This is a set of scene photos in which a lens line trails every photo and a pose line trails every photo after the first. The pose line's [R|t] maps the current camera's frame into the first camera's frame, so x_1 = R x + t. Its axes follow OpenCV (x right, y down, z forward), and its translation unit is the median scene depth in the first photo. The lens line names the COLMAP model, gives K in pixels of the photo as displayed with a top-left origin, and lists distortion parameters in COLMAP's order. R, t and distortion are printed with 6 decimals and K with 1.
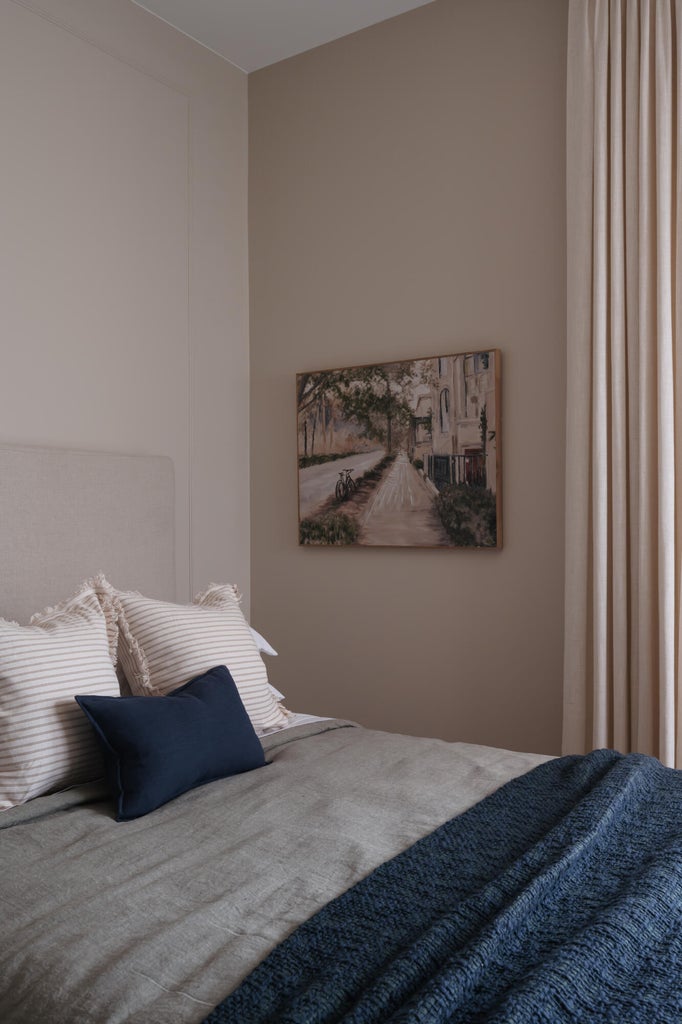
lens RADIAL K [[877.8, 0, 340.8], [0, 877.8, 511.9], [0, 0, 1]] dist [-0.010638, -0.002401]
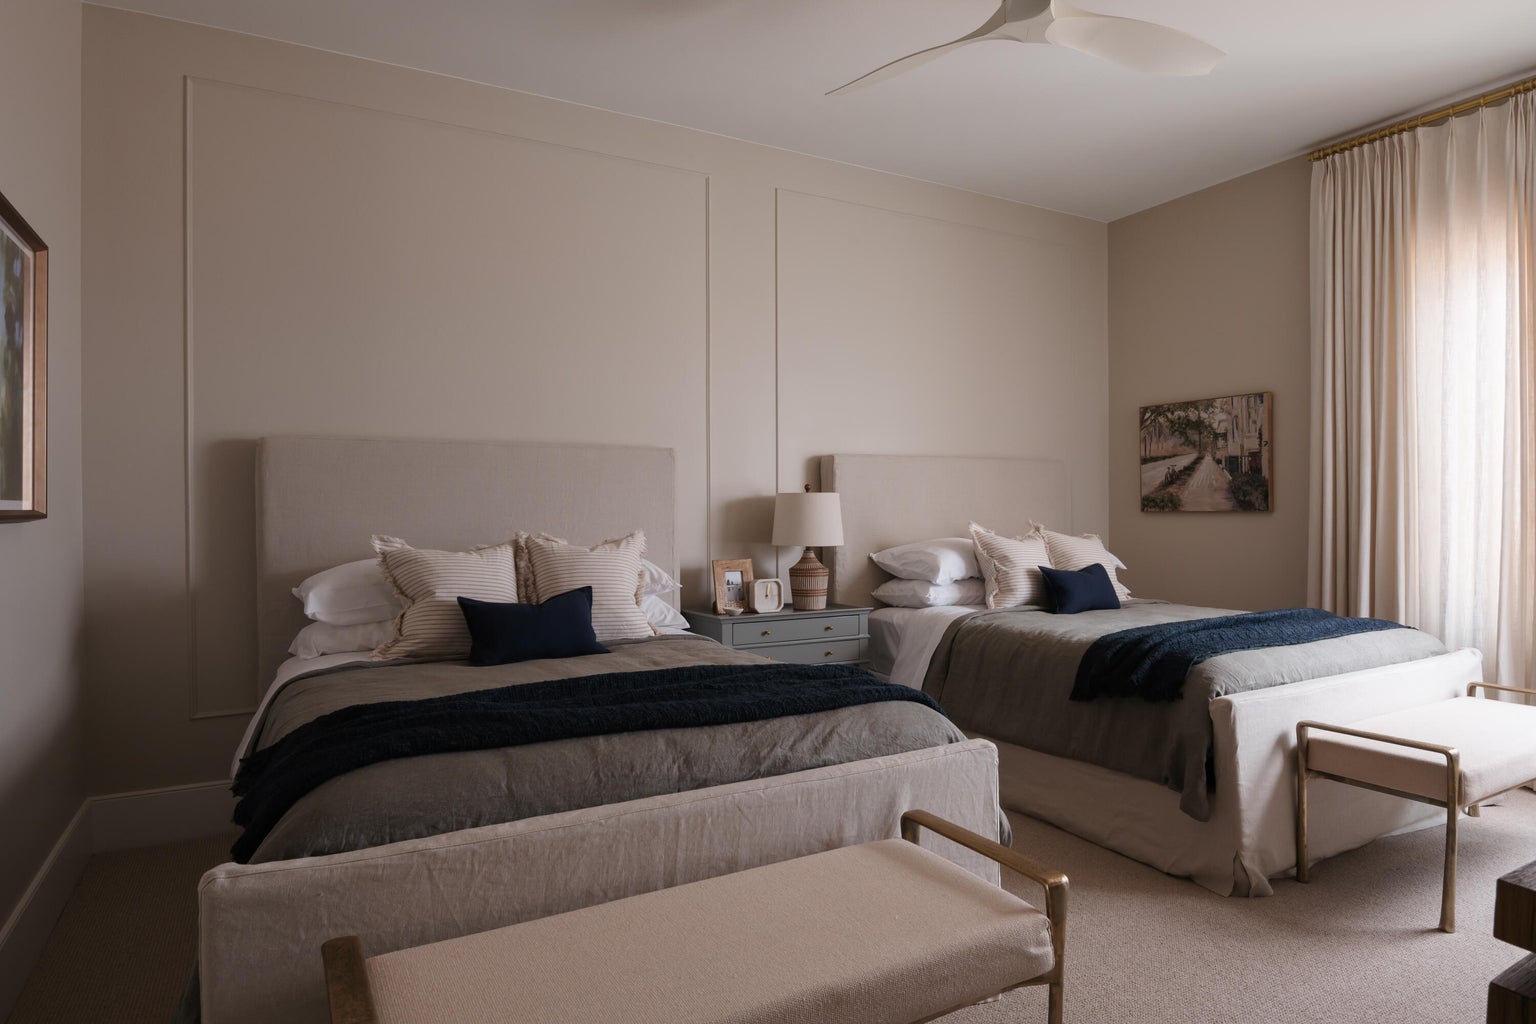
lens RADIAL K [[877.5, 0, 763.5], [0, 877.5, 508.8], [0, 0, 1]] dist [-0.021853, -0.000698]
pose [[0.895642, 0.003520, -0.444761, 0.051091], [-0.002201, 0.999992, 0.003481, 0.030827], [0.444770, -0.002139, 0.895642, -0.843618]]
